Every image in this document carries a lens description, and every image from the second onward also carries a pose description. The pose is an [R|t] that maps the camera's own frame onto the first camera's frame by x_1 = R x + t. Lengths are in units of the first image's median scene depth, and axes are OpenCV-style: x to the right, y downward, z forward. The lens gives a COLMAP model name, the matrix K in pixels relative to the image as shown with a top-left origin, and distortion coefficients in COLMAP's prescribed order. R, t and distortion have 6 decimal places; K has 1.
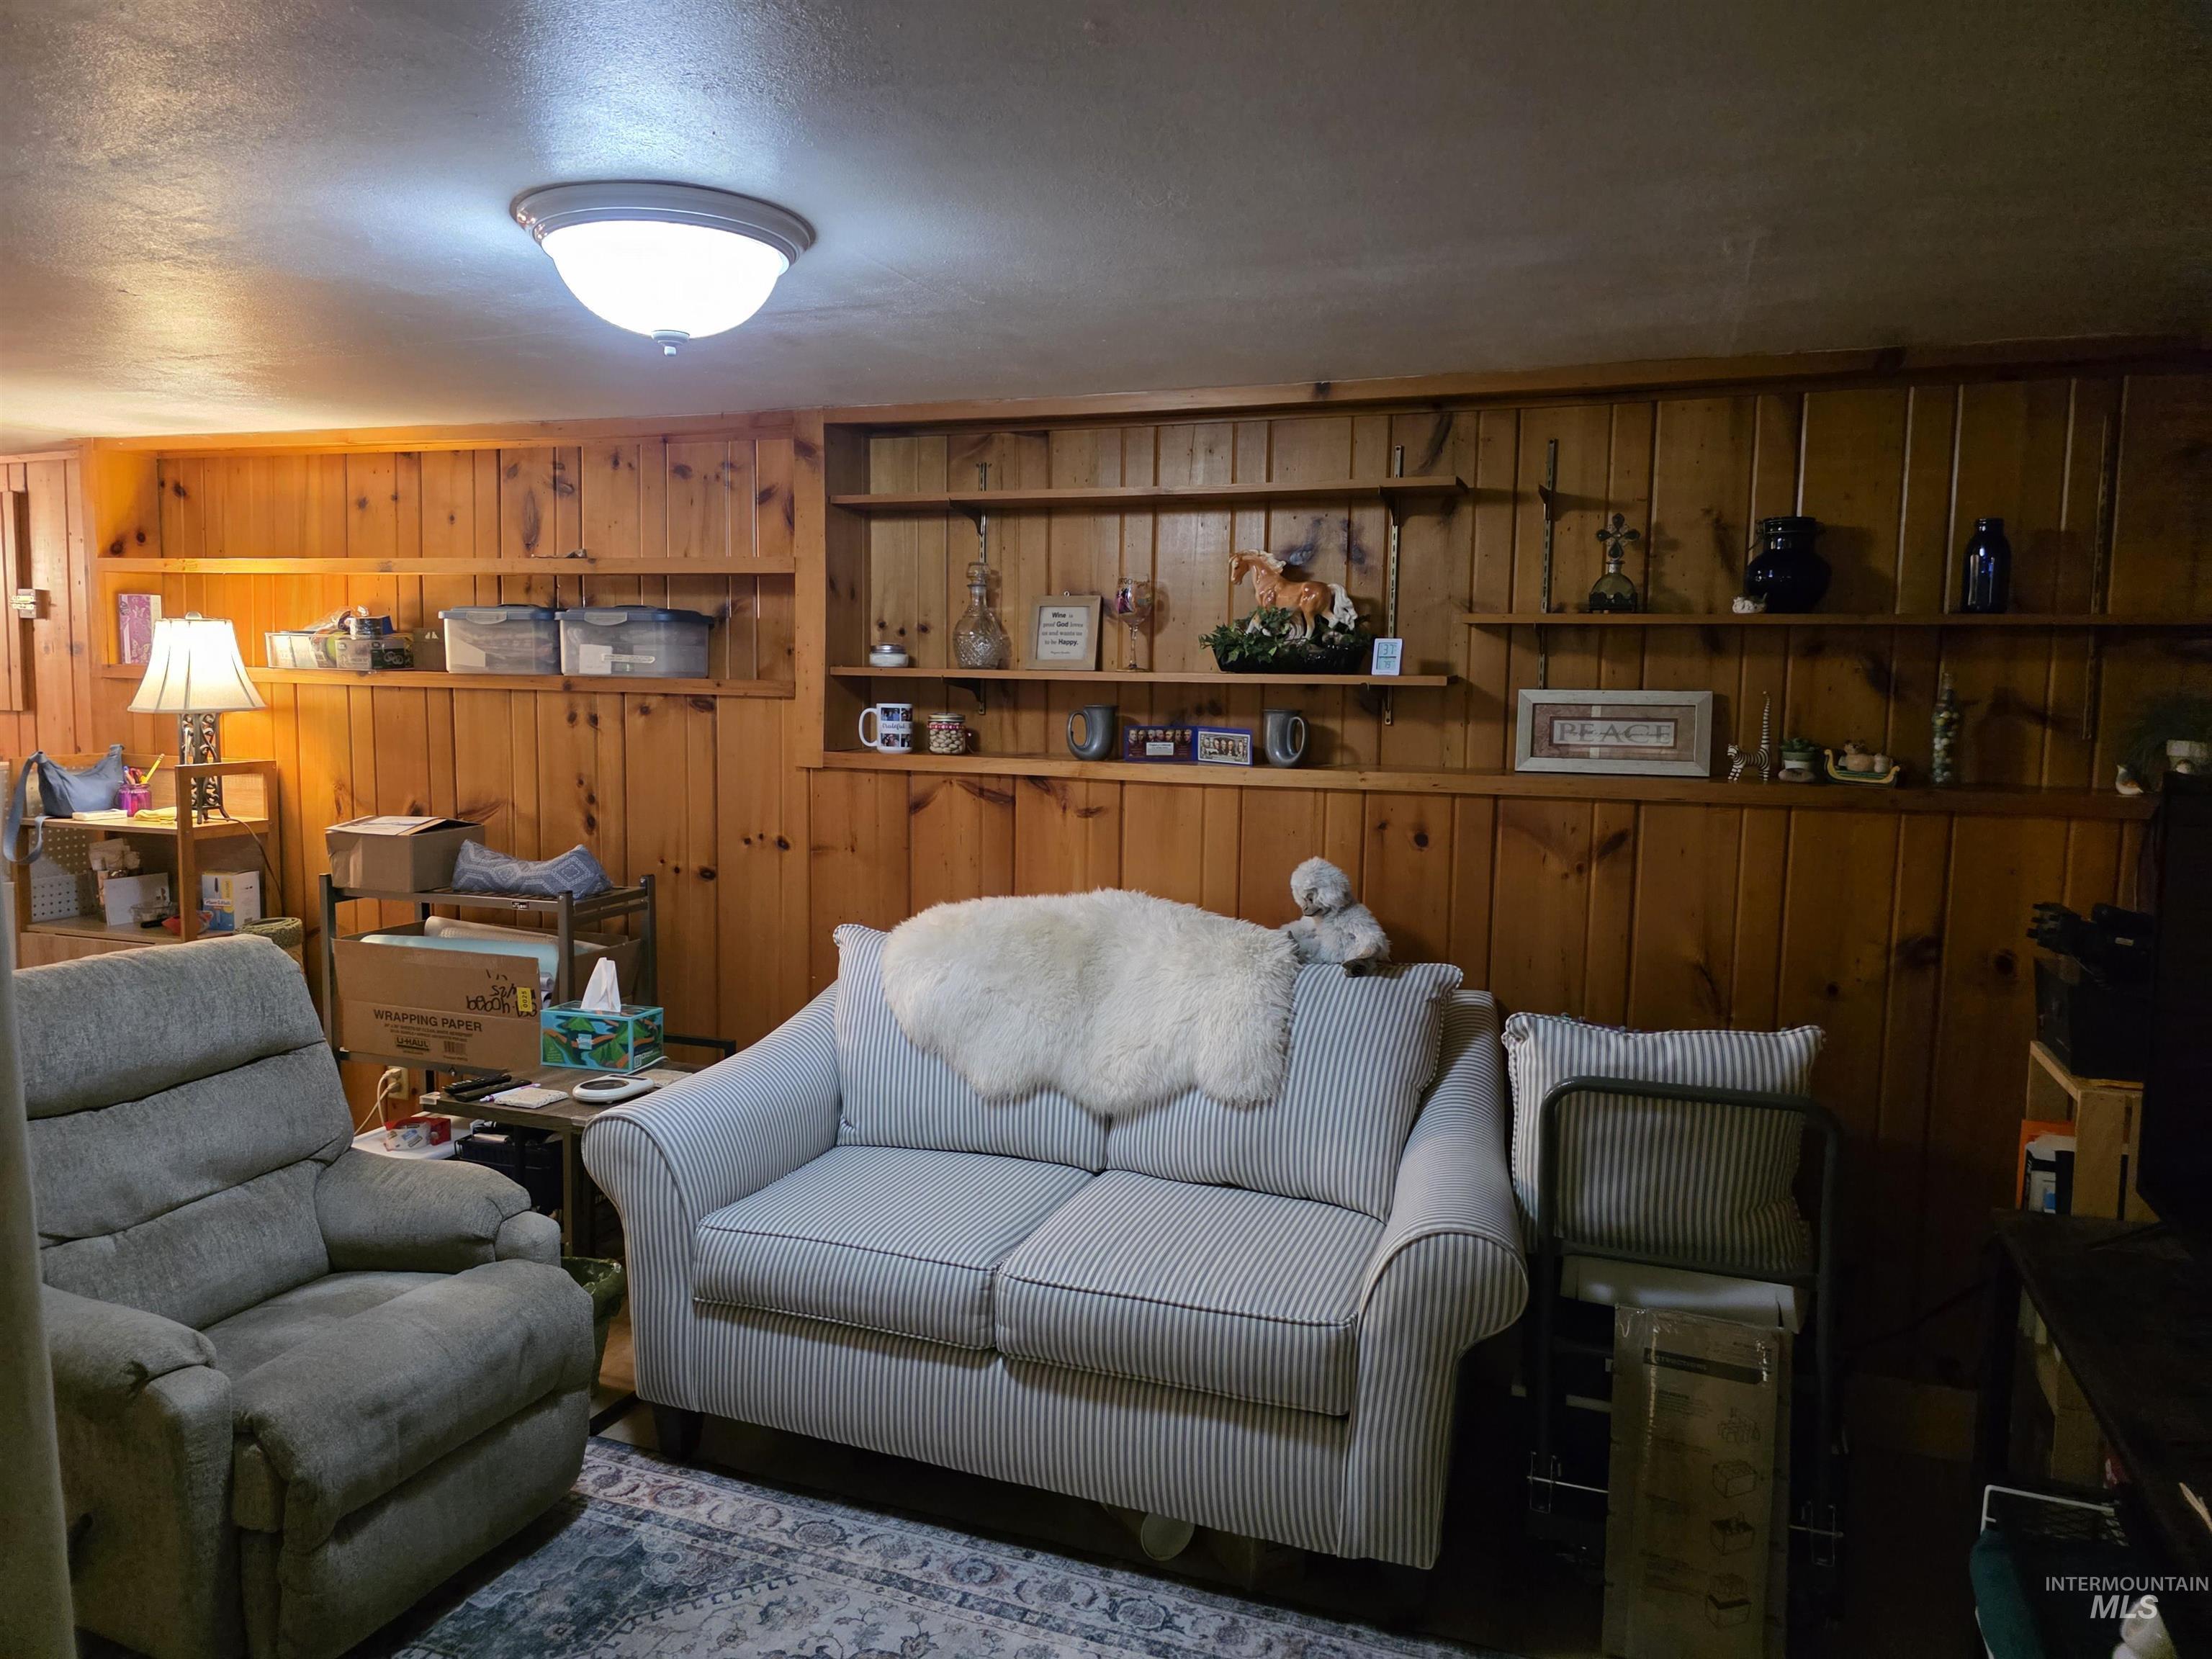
lens RADIAL K [[1473.2, 0, 1101.9], [0, 1473.2, 795.4], [0, 0, 1]] dist [0.093705, -0.077388]
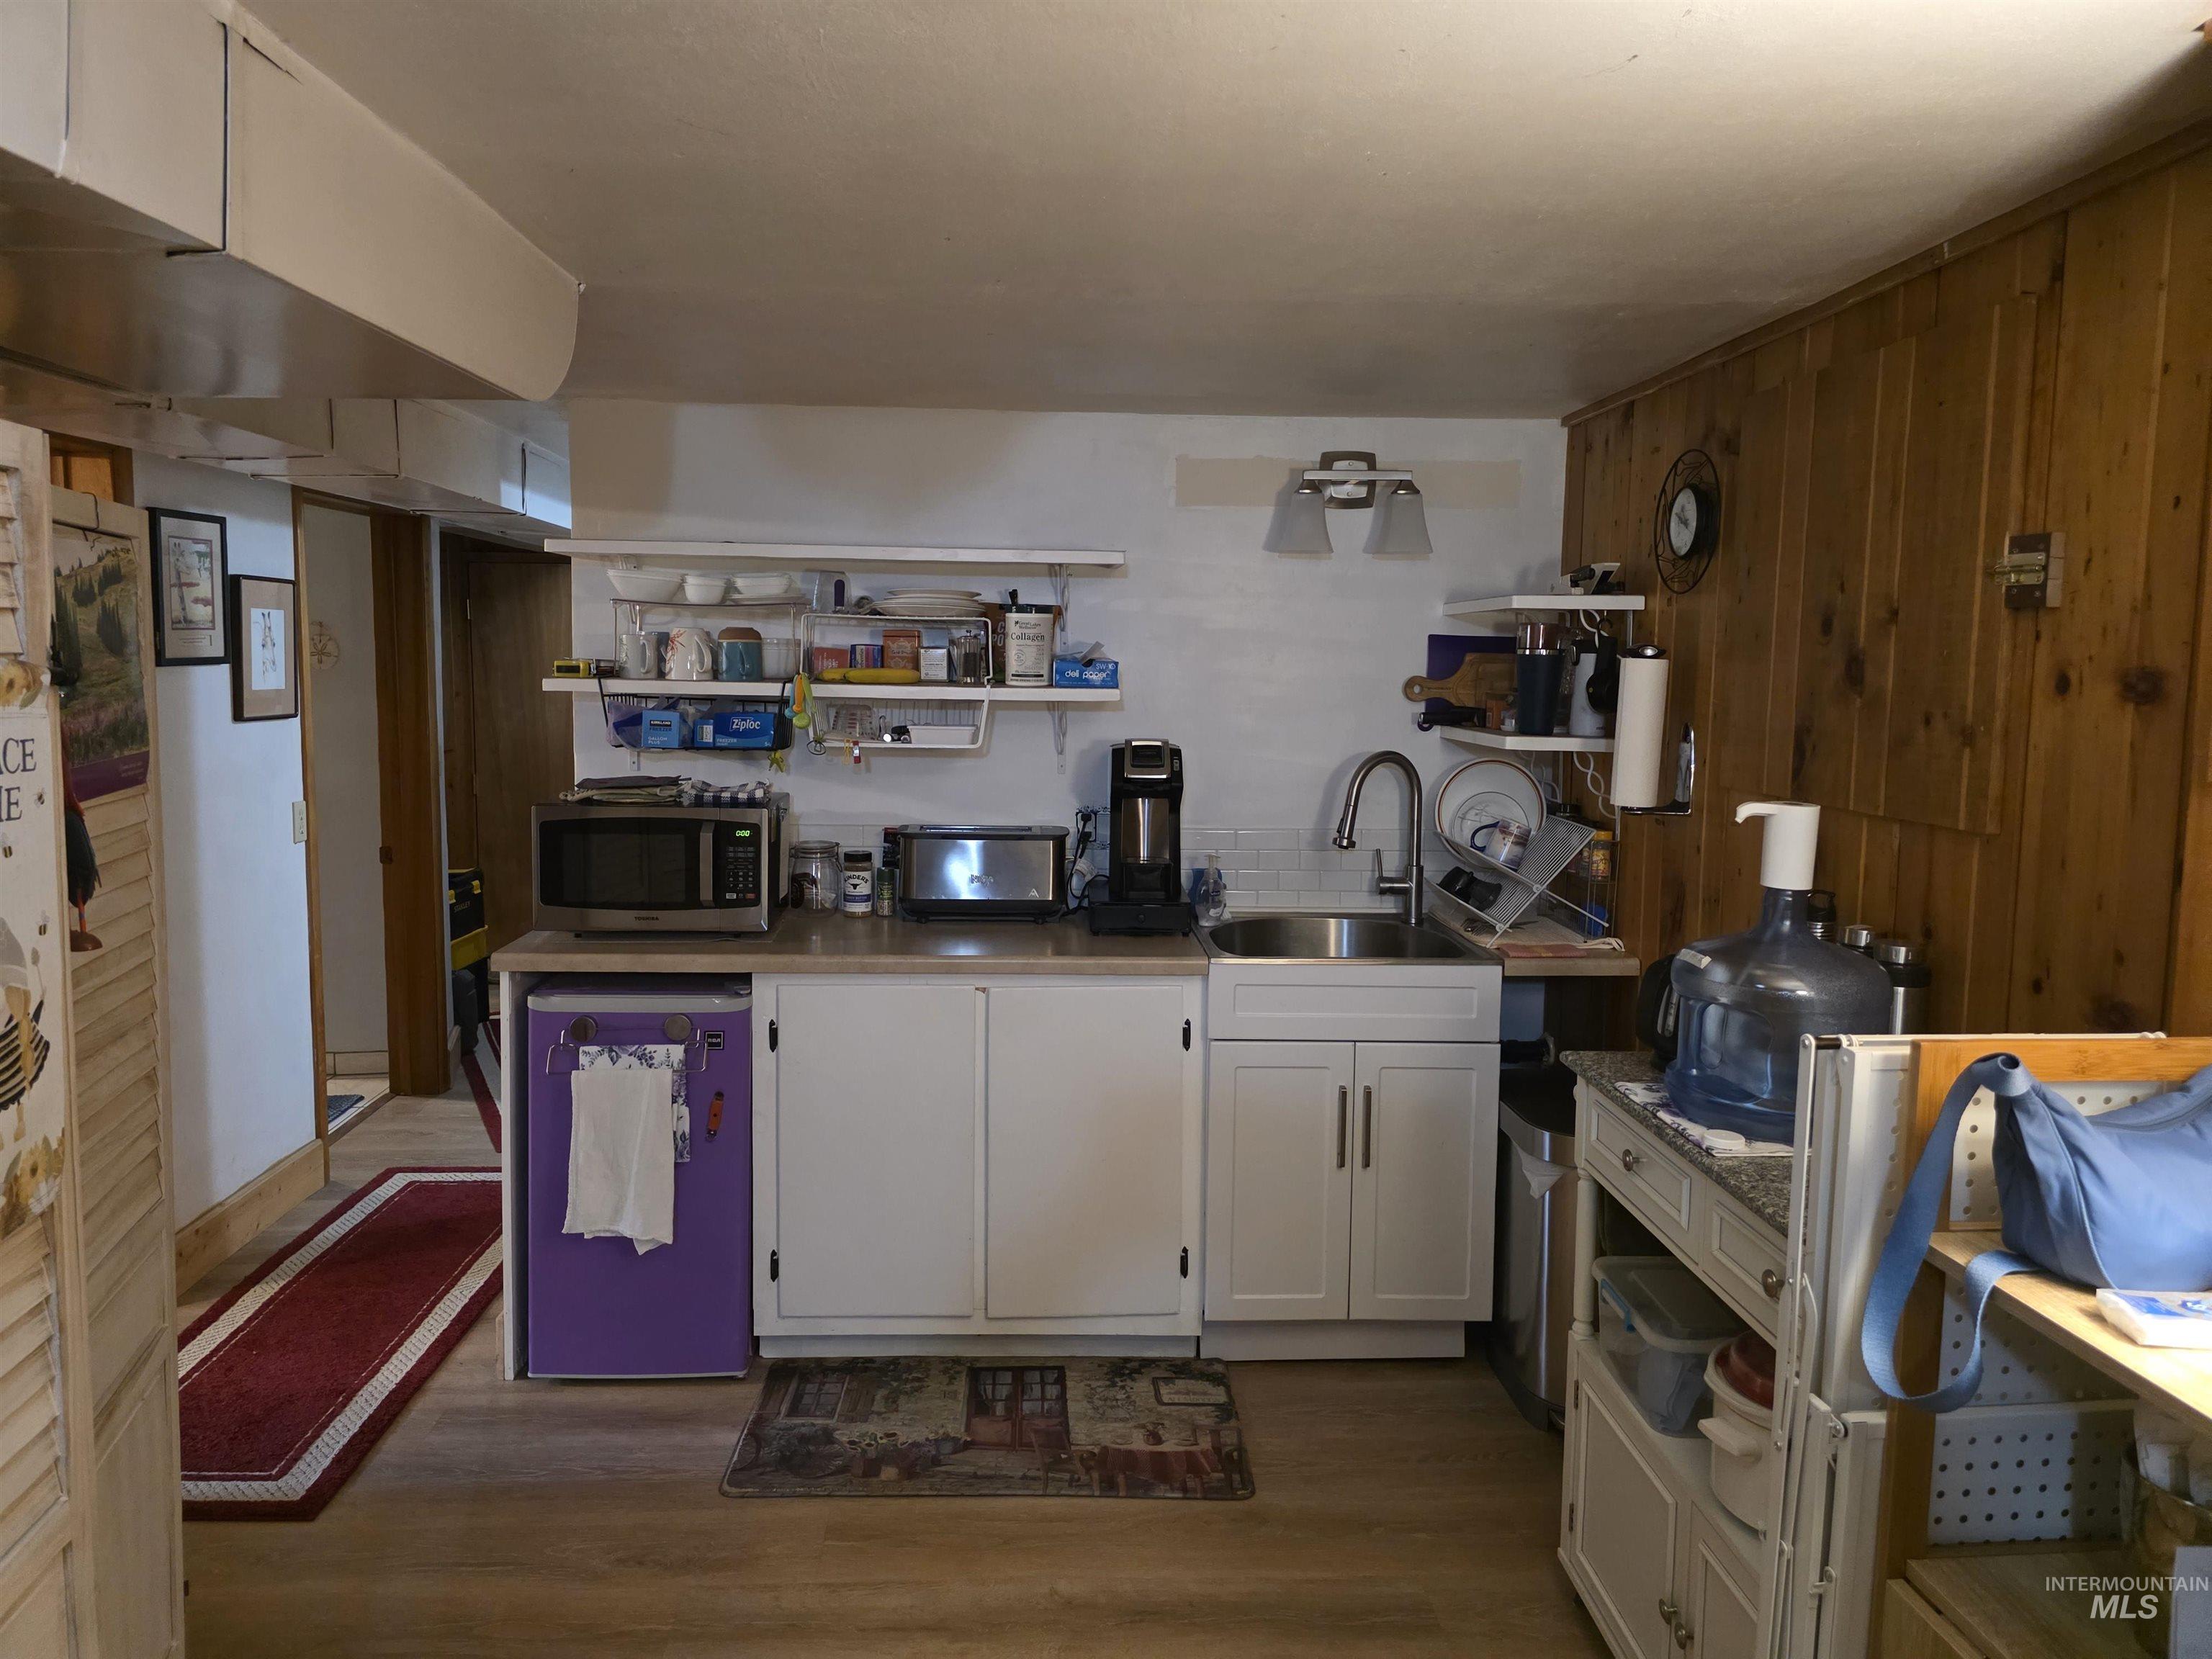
lens RADIAL K [[1473.2, 0, 1101.9], [0, 1473.2, 795.4], [0, 0, 1]] dist [0.093705, -0.077388]
pose [[0.405650, 0.076226, -0.910844, -0.507374], [-0.083095, 0.995465, 0.046300, -0.073237], [0.910243, 0.056905, 0.410145, 0.713889]]
